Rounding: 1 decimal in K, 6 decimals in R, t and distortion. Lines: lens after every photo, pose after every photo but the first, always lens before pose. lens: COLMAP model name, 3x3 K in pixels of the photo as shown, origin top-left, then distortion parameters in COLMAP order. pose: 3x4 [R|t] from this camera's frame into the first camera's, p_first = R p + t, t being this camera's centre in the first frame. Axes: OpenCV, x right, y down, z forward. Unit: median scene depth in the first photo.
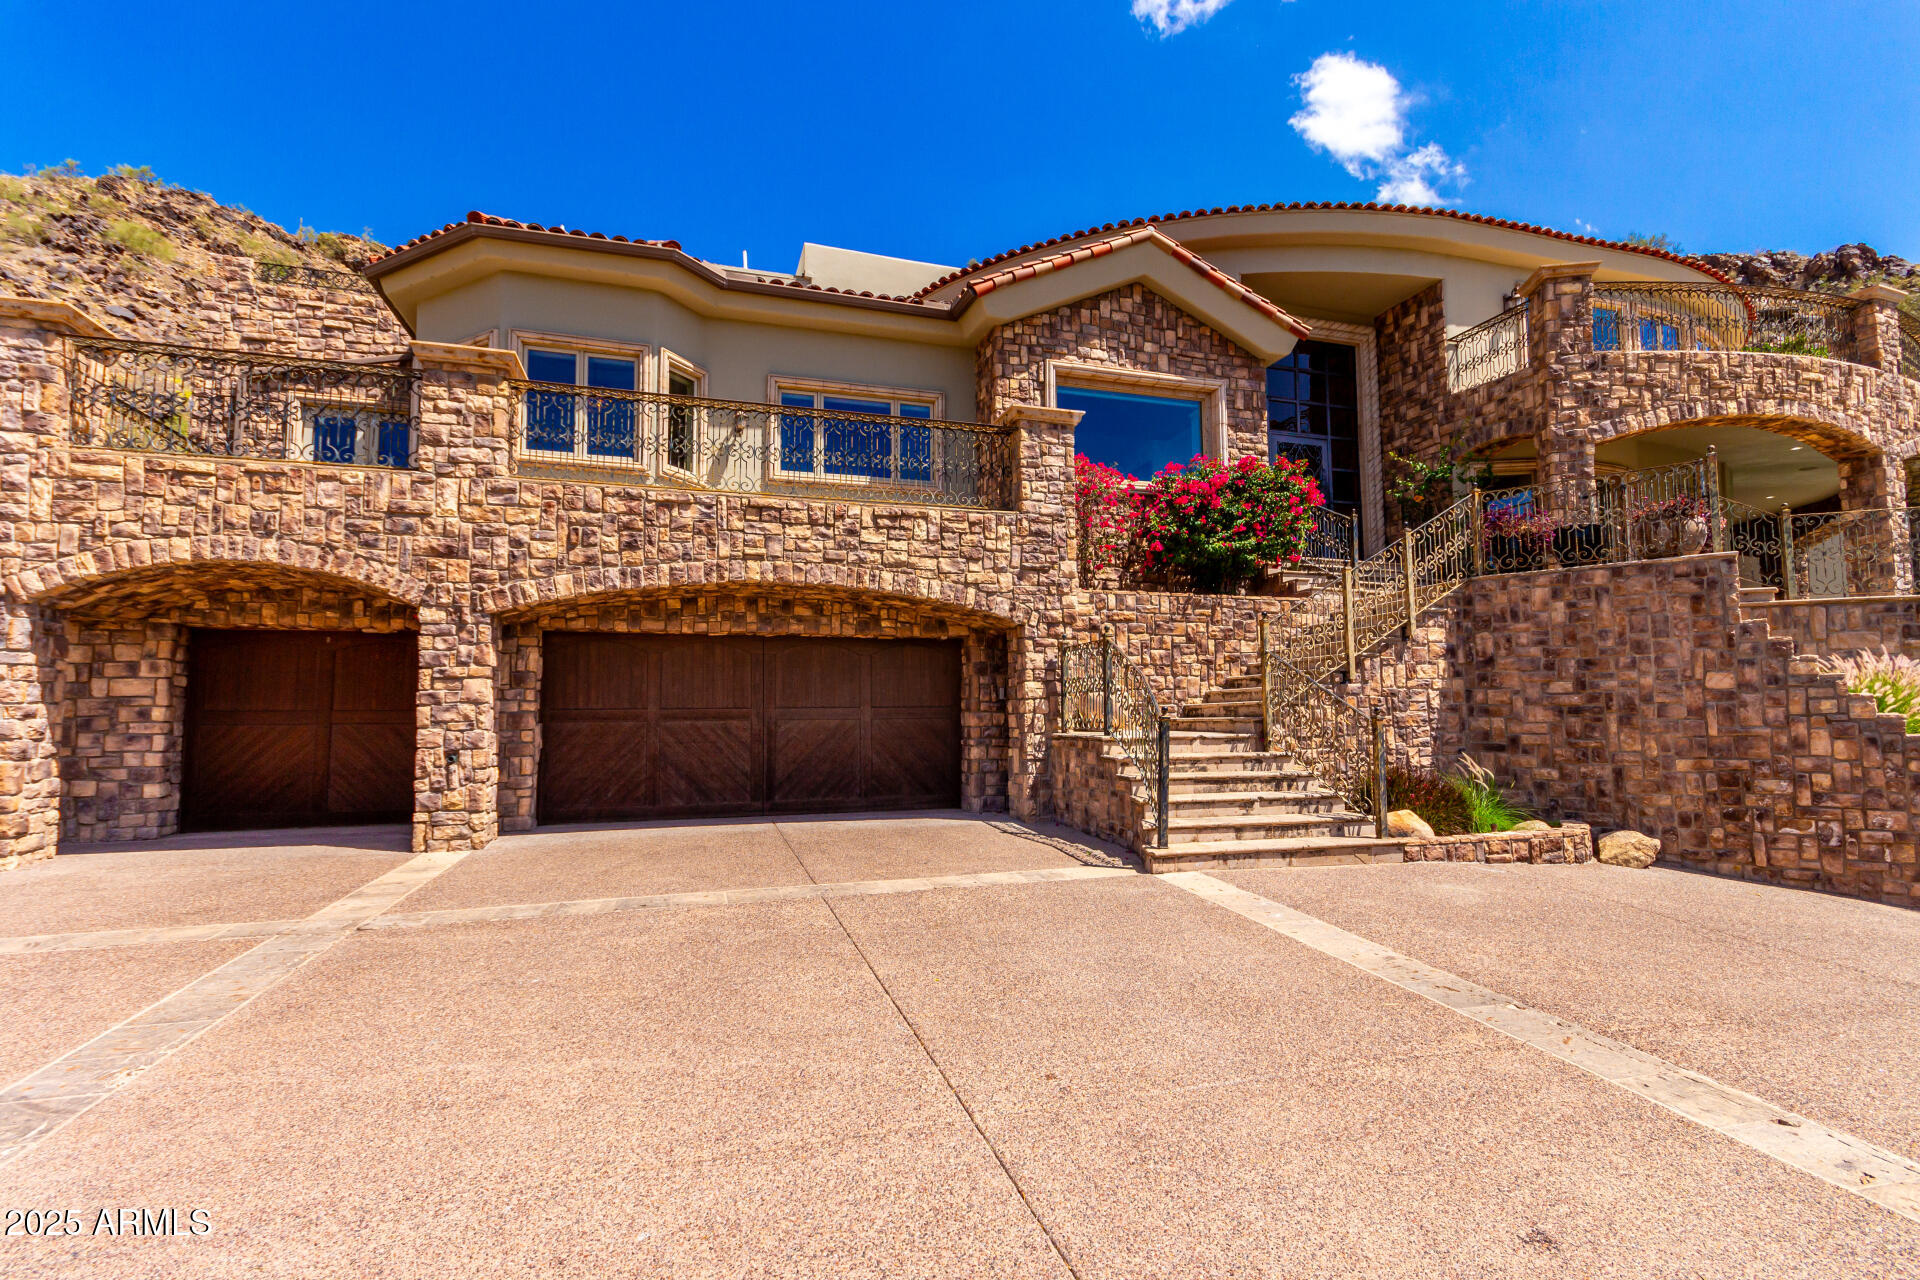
lens RADIAL K [[884.6, 0, 954.9], [0, 884.6, 651.1], [0, 0, 1]] dist [0.002887, 0.000978]
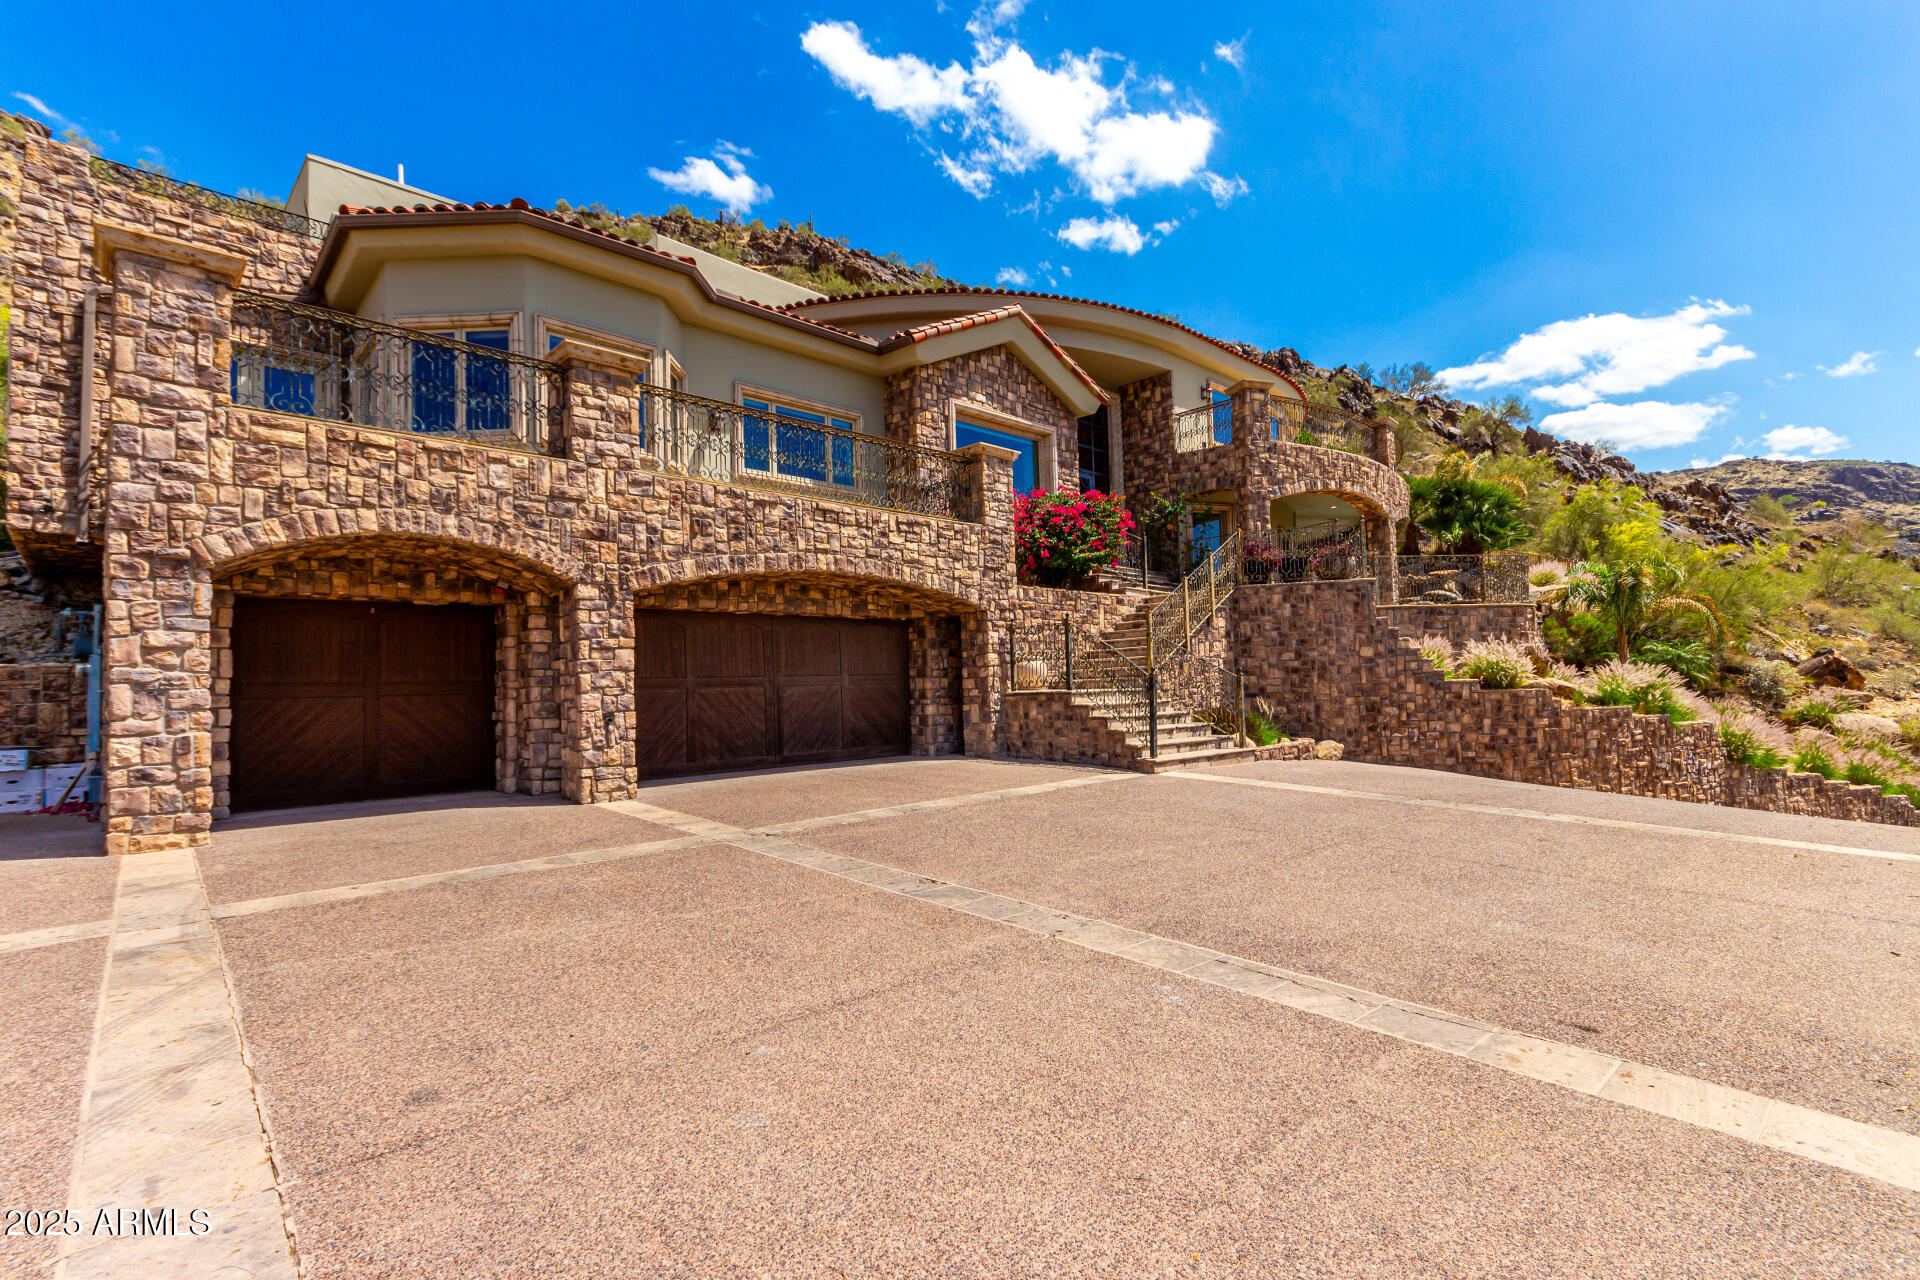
lens RADIAL K [[884.6, 0, 956.6], [0, 884.6, 651.7], [0, 0, 1]] dist [0.002887, 0.000978]
pose [[0.892617, 0.000476, 0.450816, -0.518768], [-0.010500, 0.999750, 0.019733, 0.005982], [-0.450694, -0.022348, 0.892399, -0.152604]]
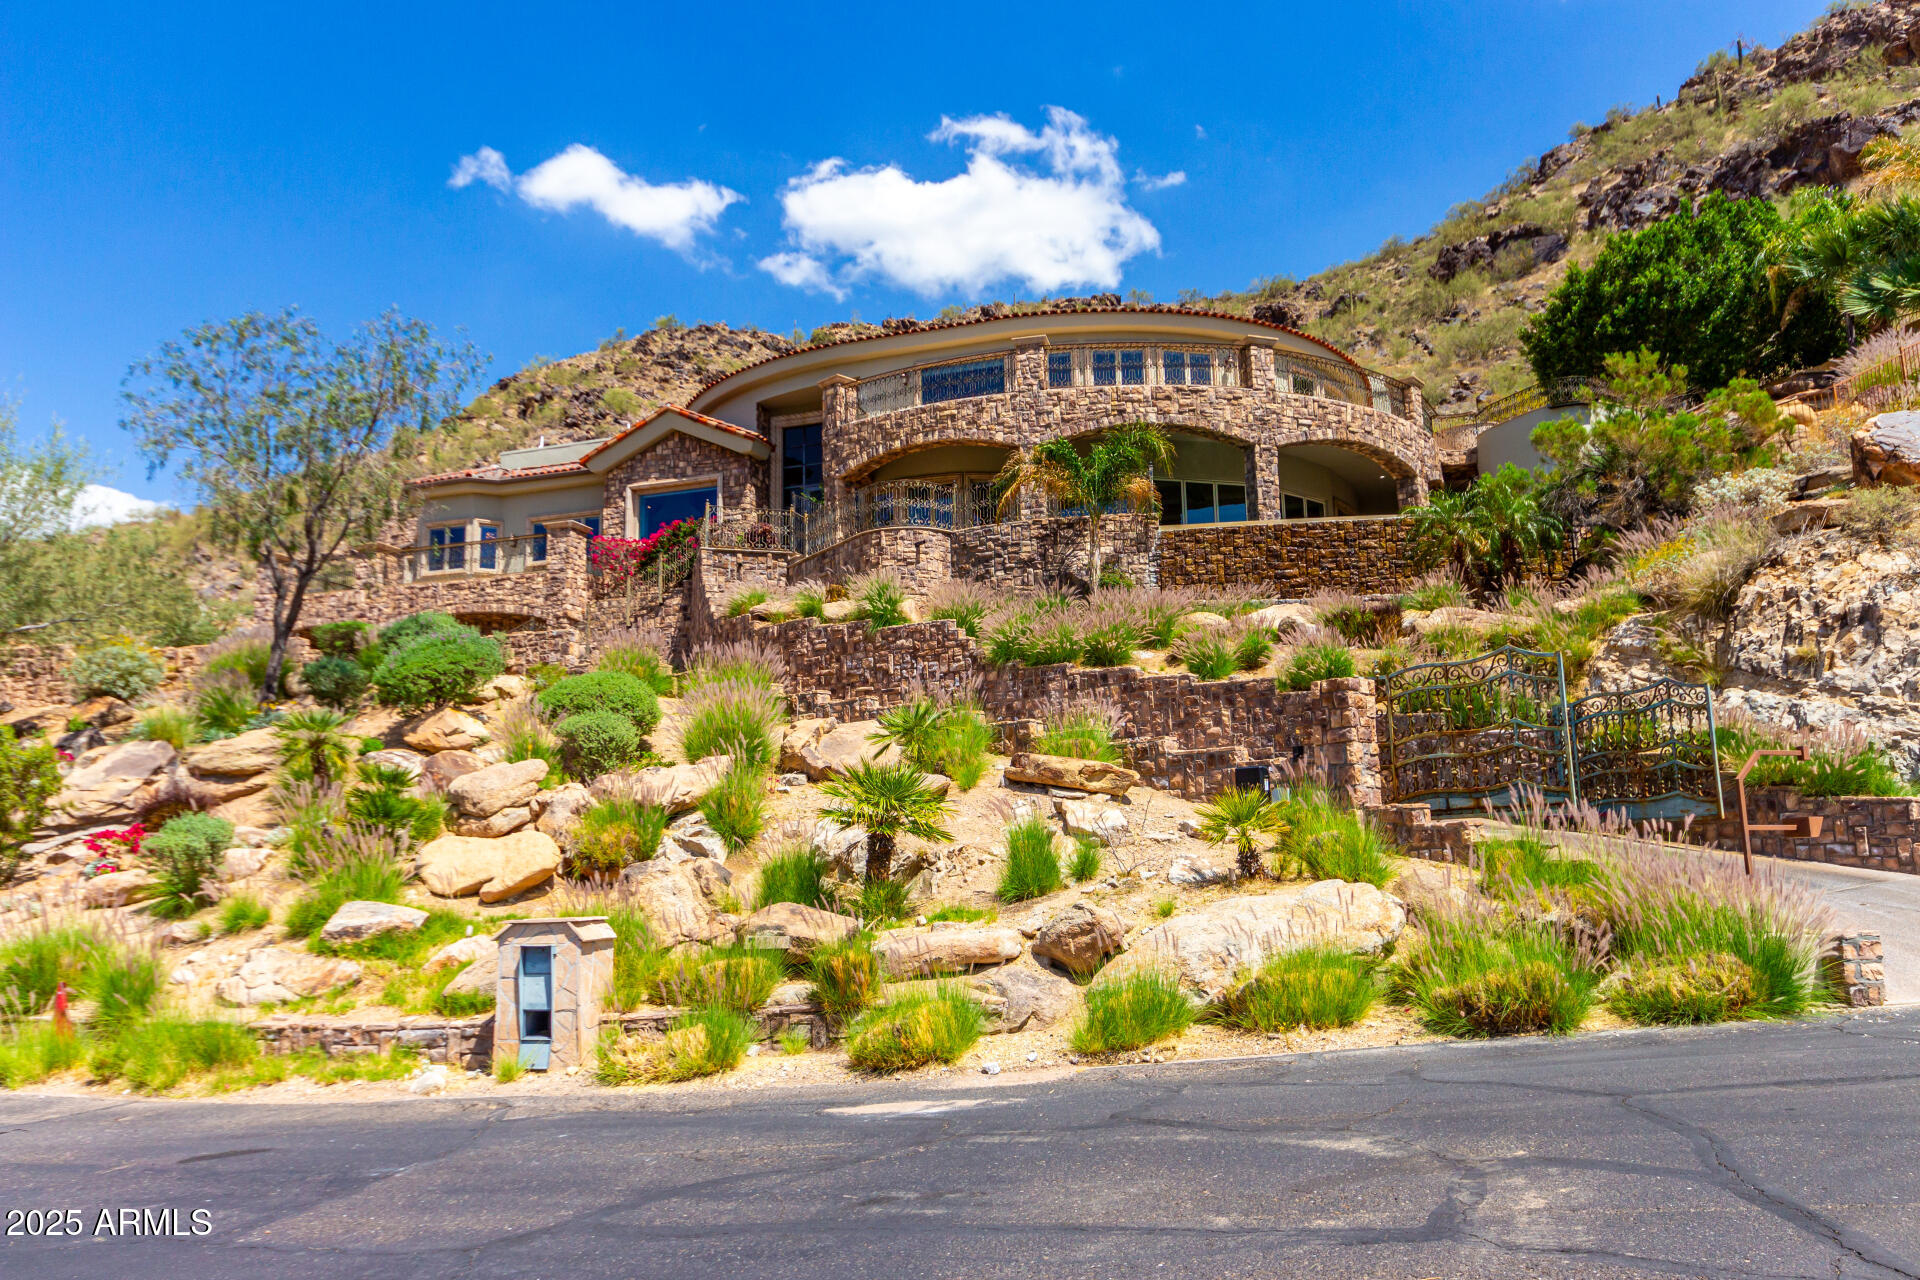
lens RADIAL K [[1308.2, 0, 953.1], [0, 1308.2, 654.1], [0, 0, 1]] dist [0.002678, -0.000129]
pose [[0.818621, -0.101800, -0.565240, 2.590631], [0.056591, 0.993674, -0.097001, 0.406695], [0.571539, 0.047419, 0.819204, -1.049507]]
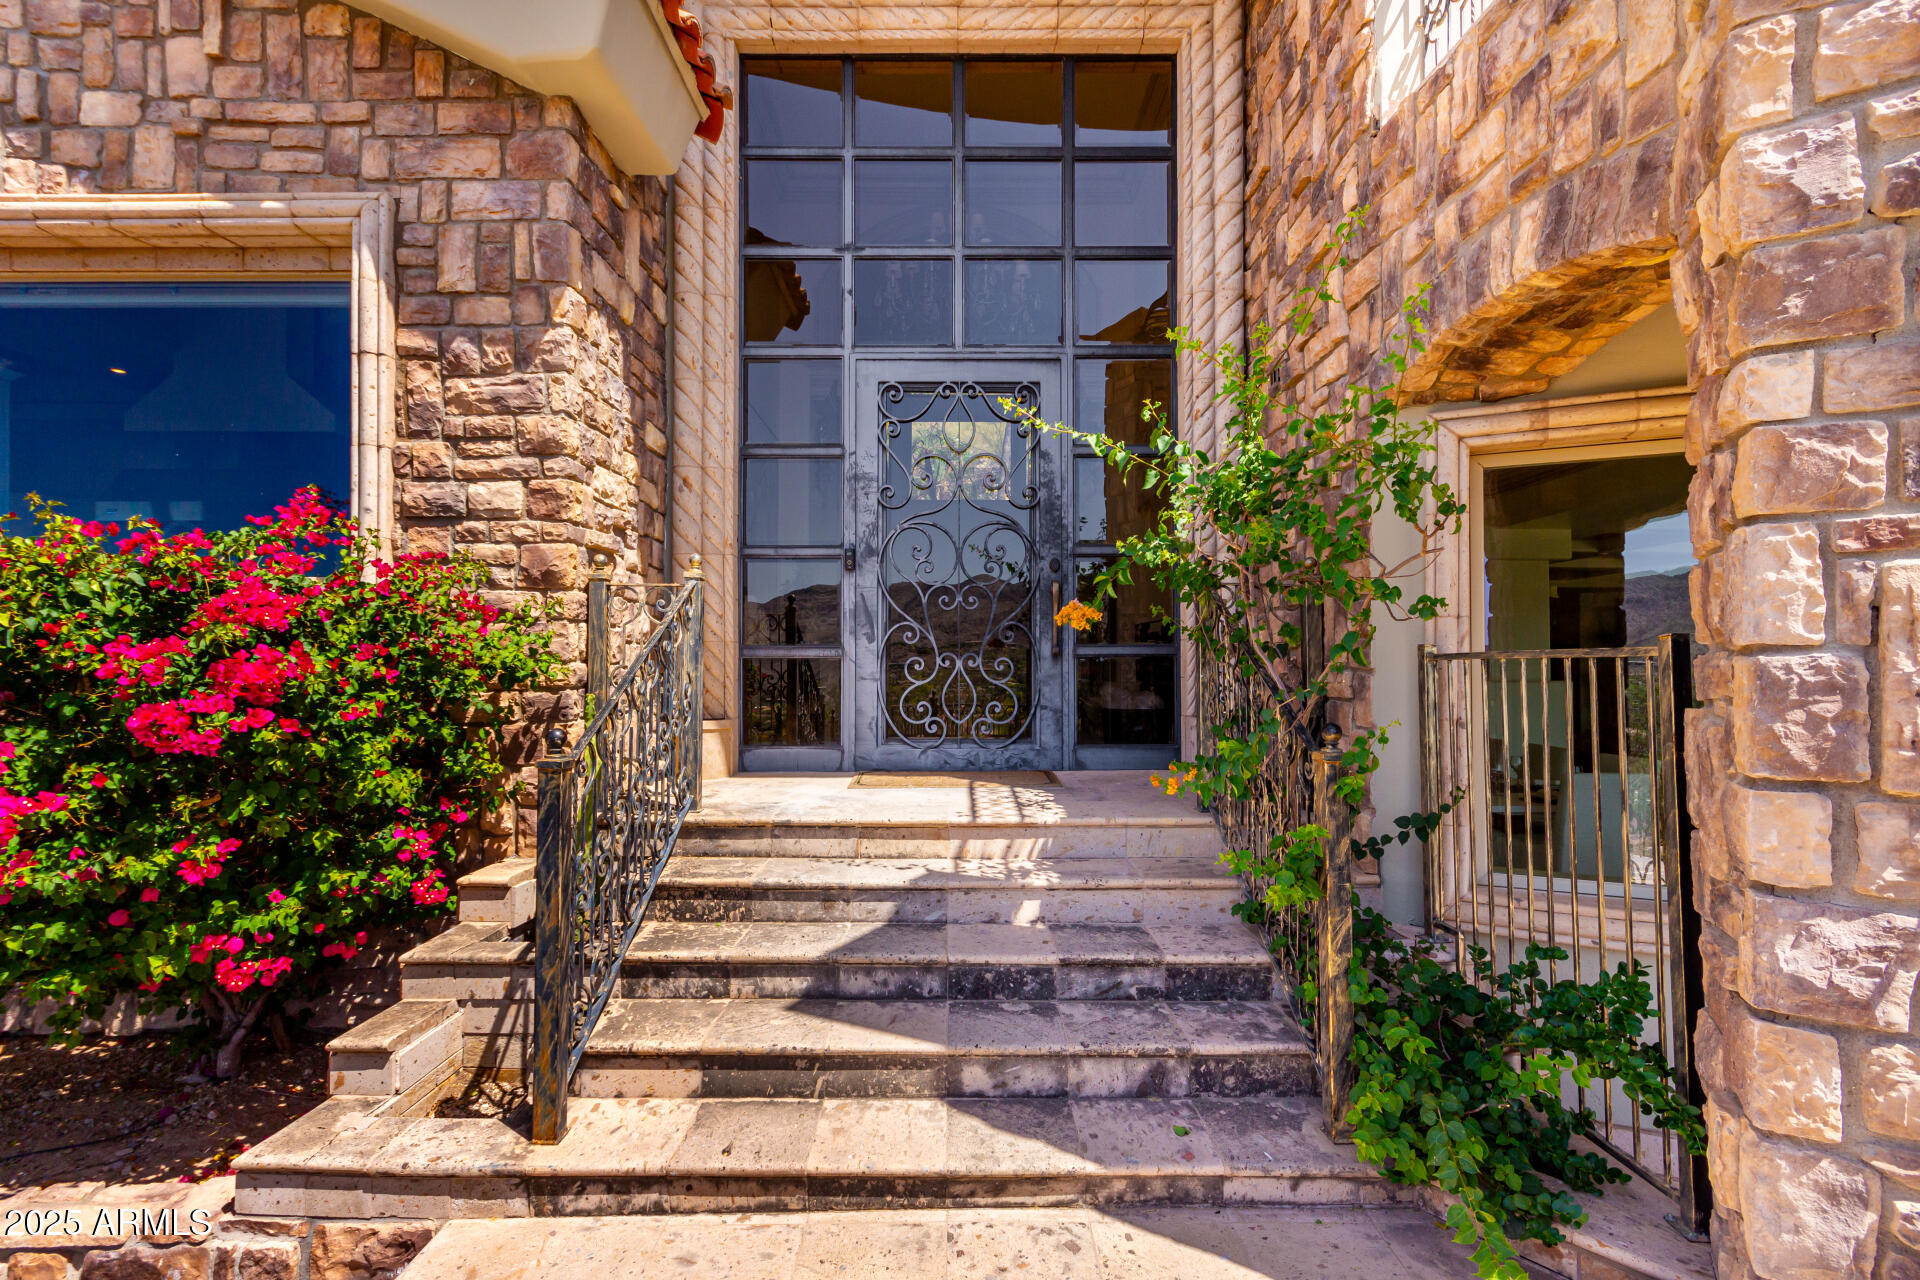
lens RADIAL K [[884.6, 0, 956.6], [0, 884.6, 650.7], [0, 0, 1]] dist [0.002887, 0.000978]
pose [[0.955869, 0.001612, -0.293789, 0.680598], [0.016350, 0.998143, 0.058673, -0.214577], [0.293338, -0.060887, 0.954068, 0.949818]]
